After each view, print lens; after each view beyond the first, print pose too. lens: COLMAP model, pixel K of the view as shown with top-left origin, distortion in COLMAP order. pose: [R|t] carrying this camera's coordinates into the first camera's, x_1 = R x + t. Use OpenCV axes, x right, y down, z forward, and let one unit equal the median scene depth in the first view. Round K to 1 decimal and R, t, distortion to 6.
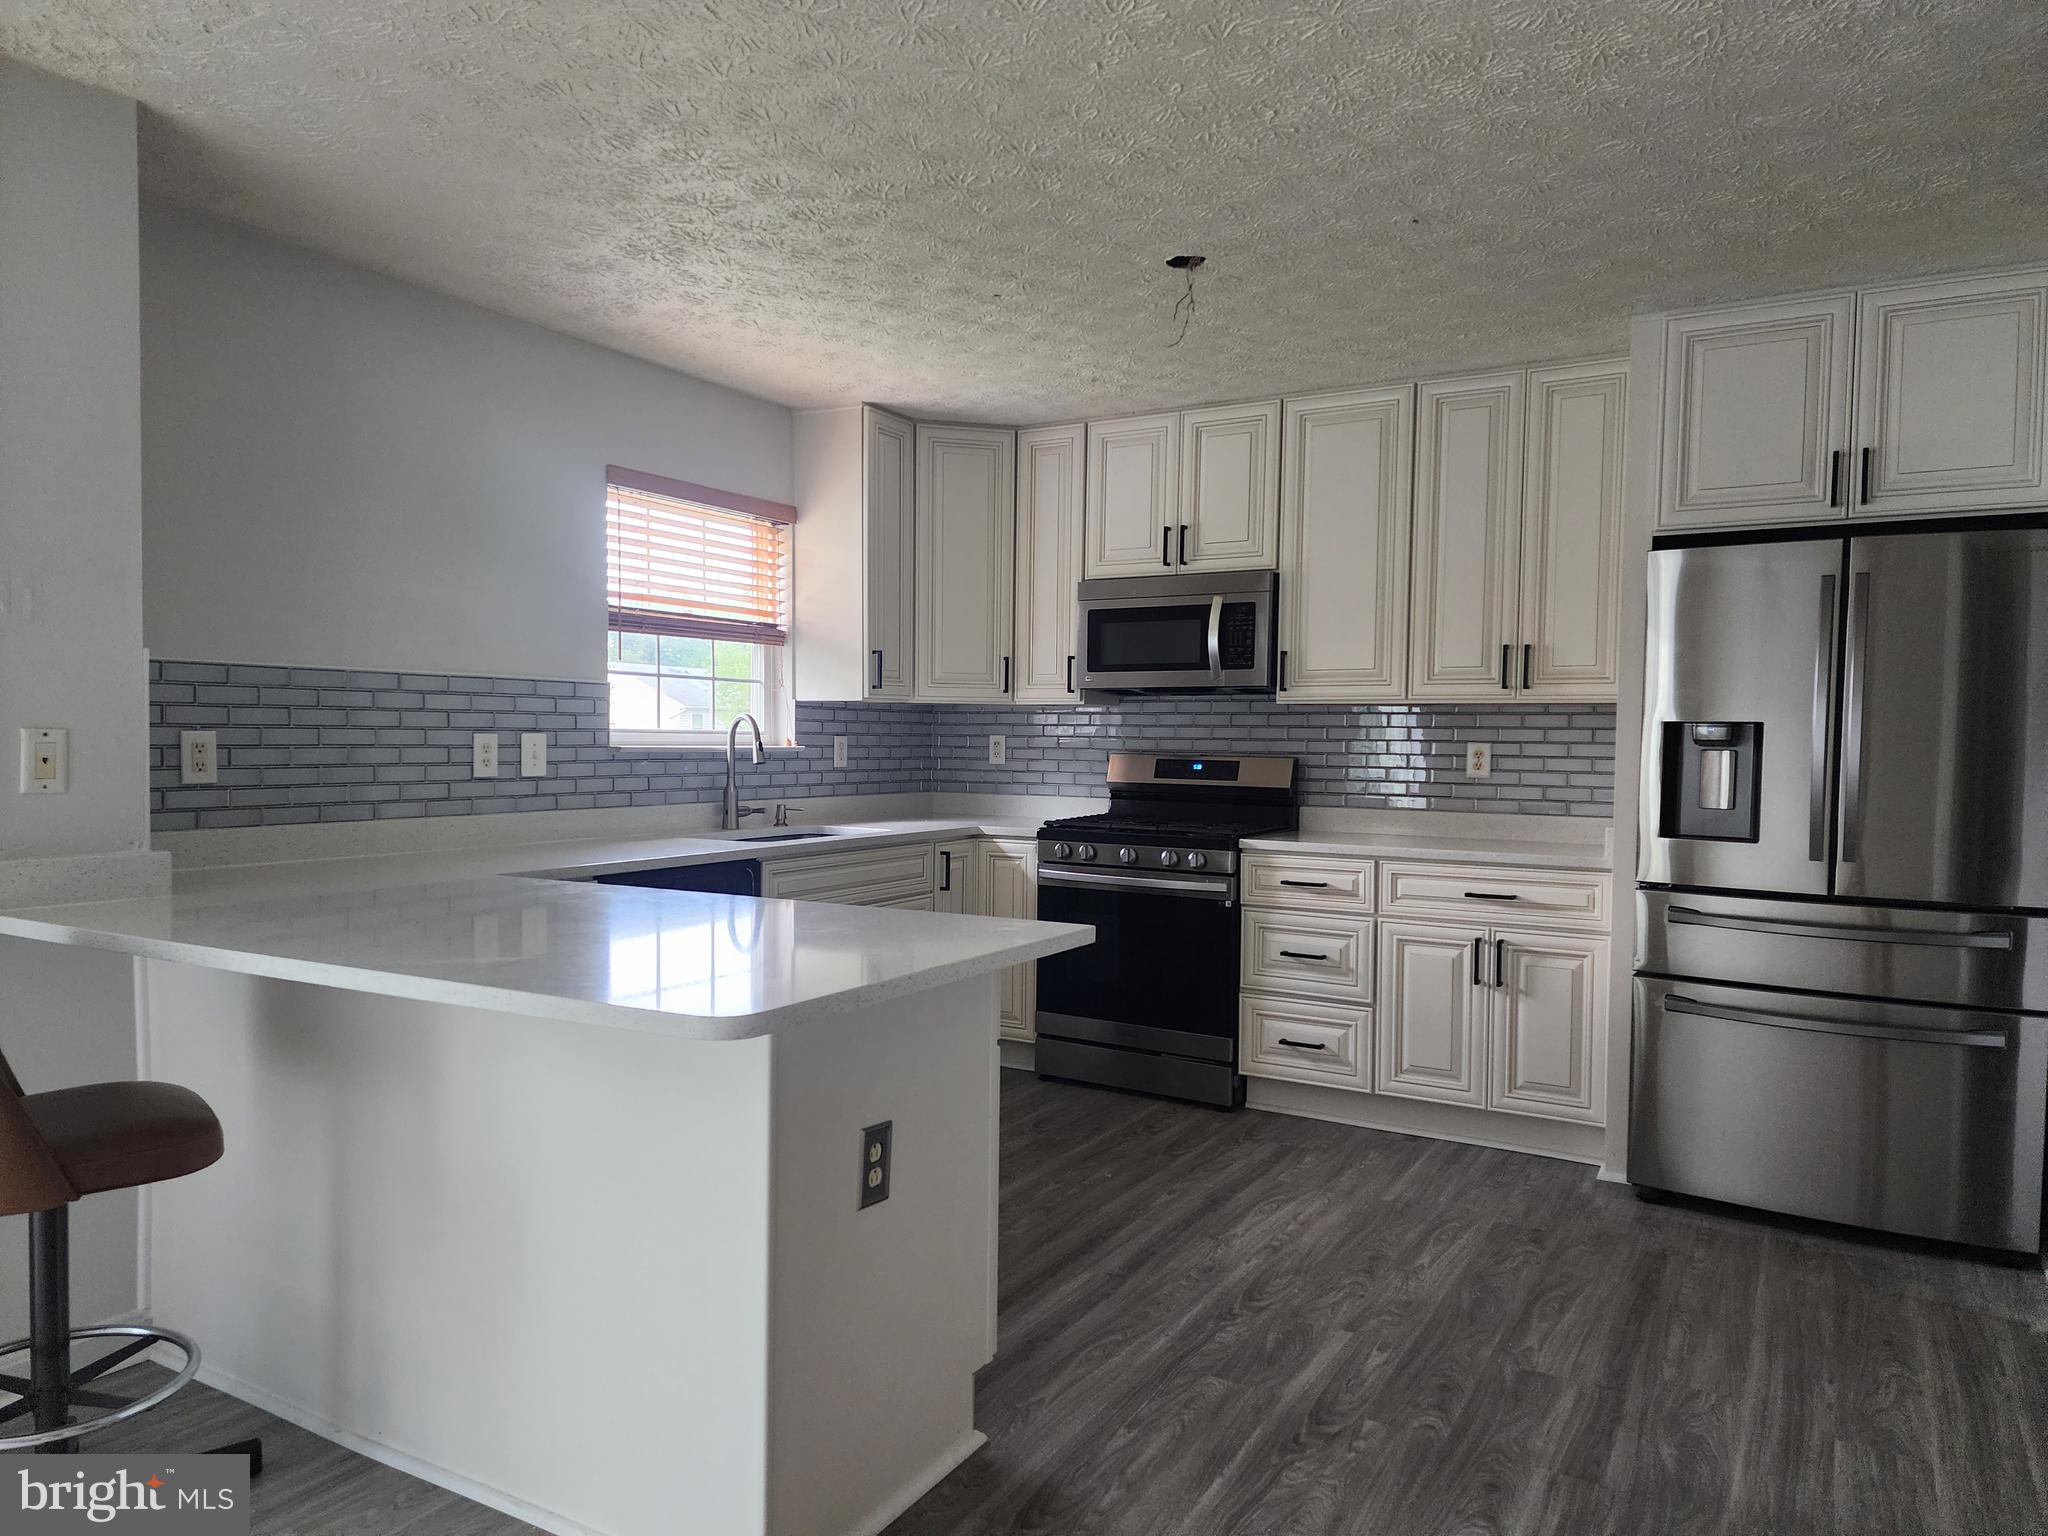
lens RADIAL K [[1358.8, 0, 995.2], [0, 1358.8, 767.9], [0, 0, 1]] dist [0.098600, -0.067219]
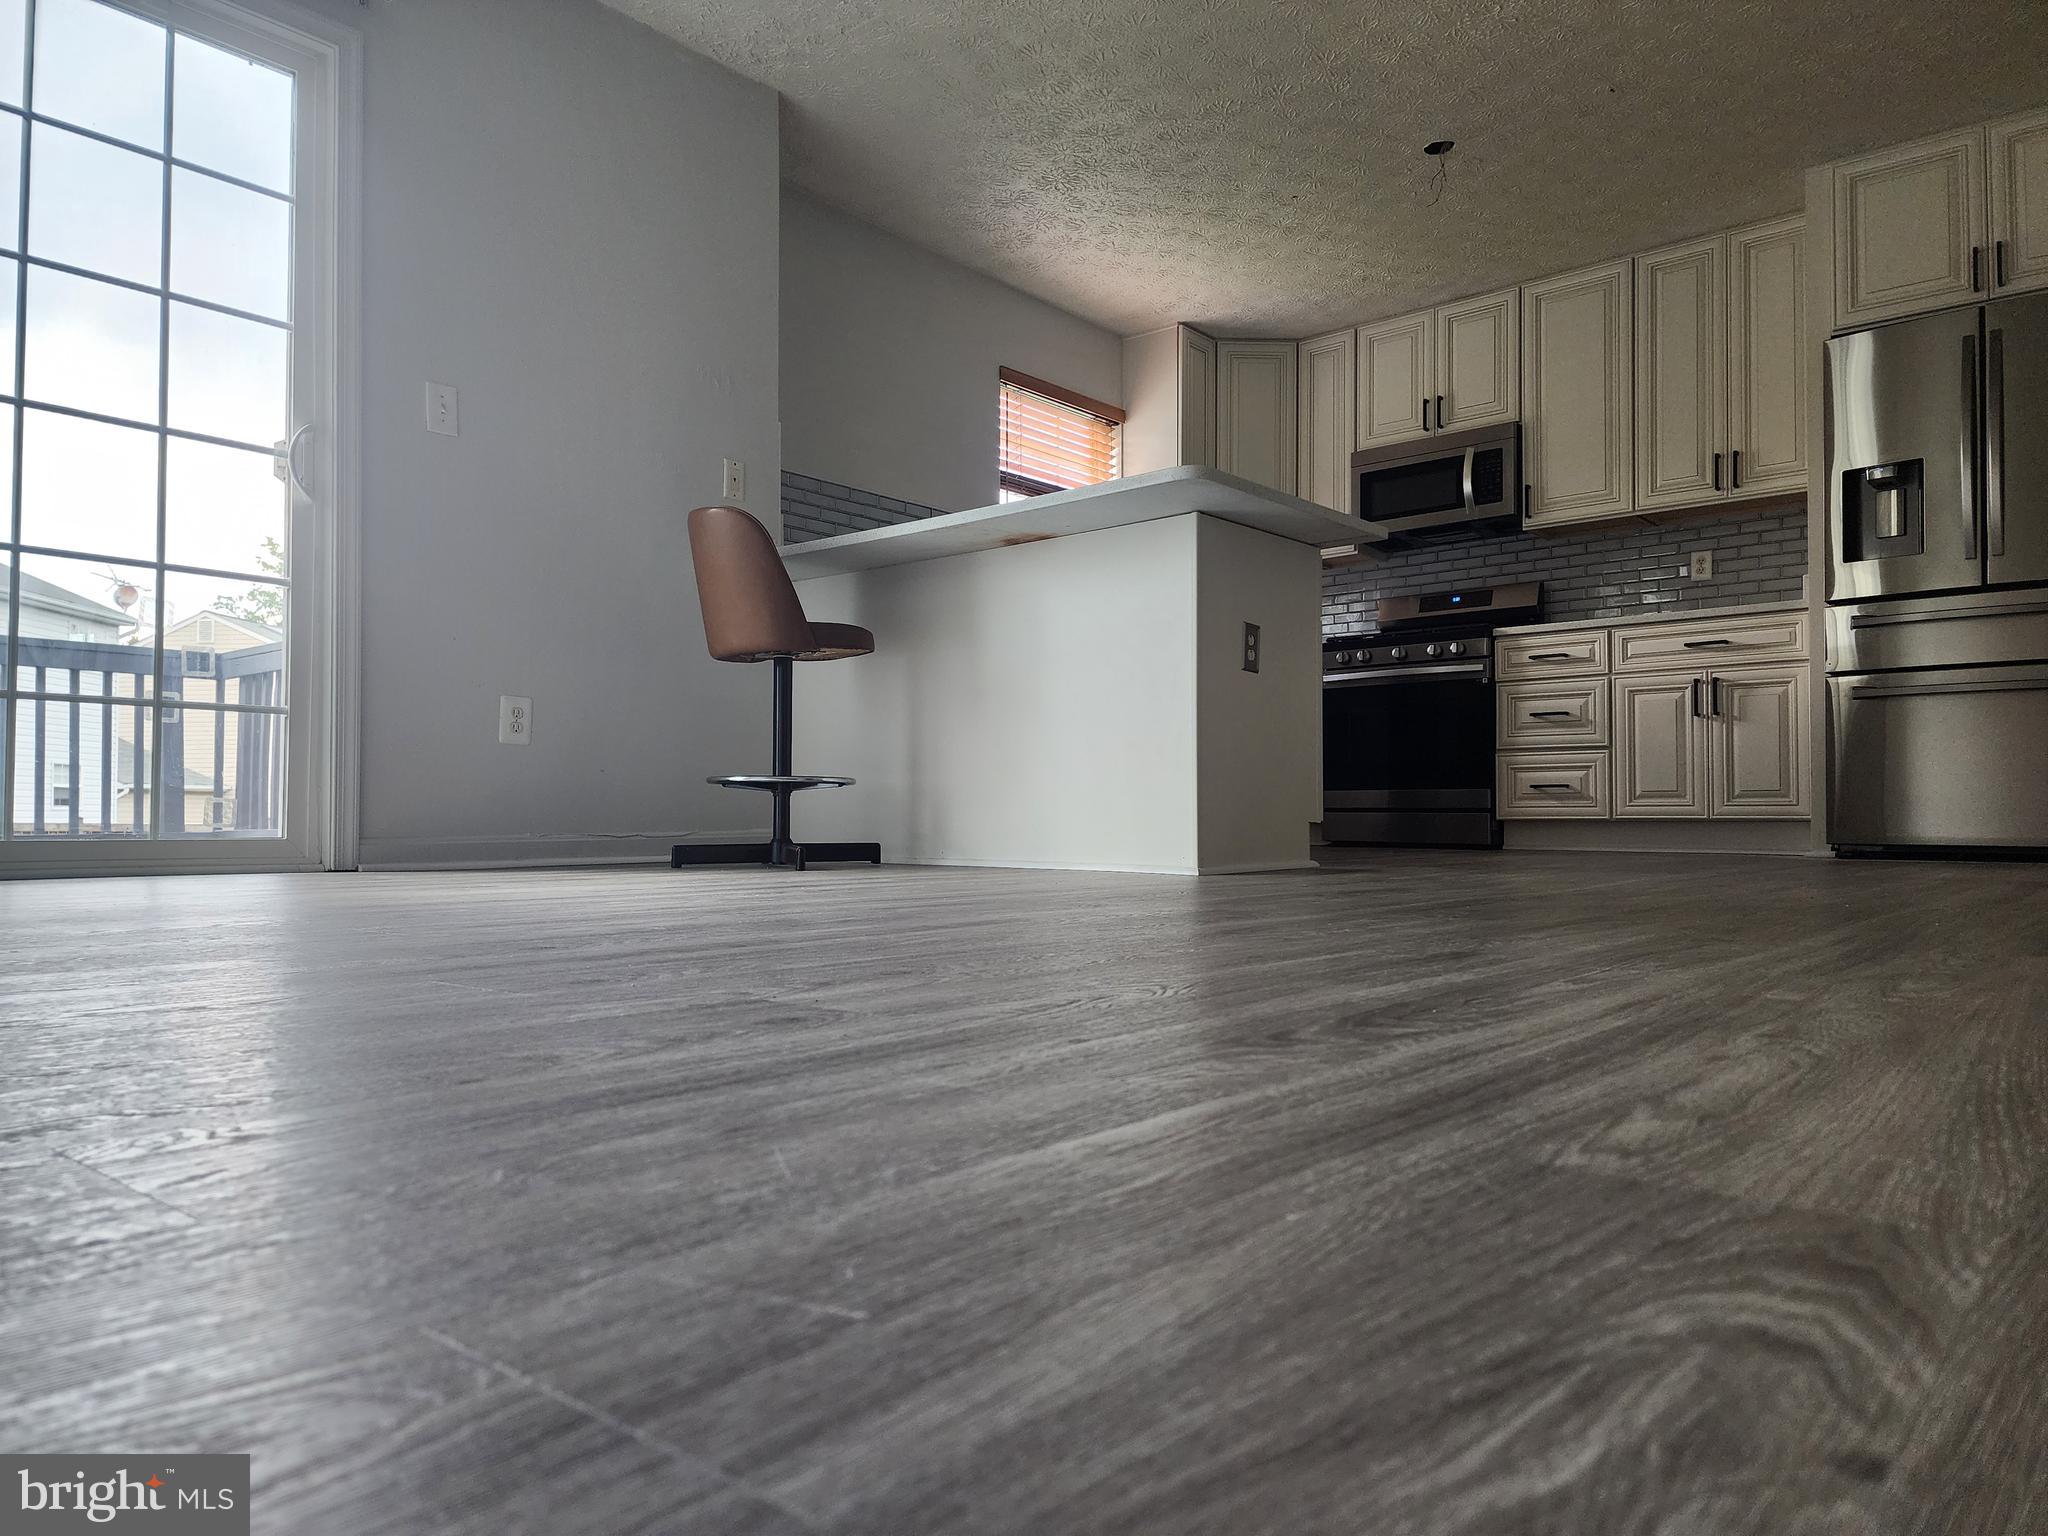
lens RADIAL K [[1358.8, 0, 995.2], [0, 1358.8, 767.9], [0, 0, 1]] dist [0.098600, -0.067219]
pose [[0.984303, -0.018535, -0.175513, -0.052025], [0.007618, 0.998005, -0.062673, 0.263599], [0.176324, 0.060352, 0.982480, -0.322018]]
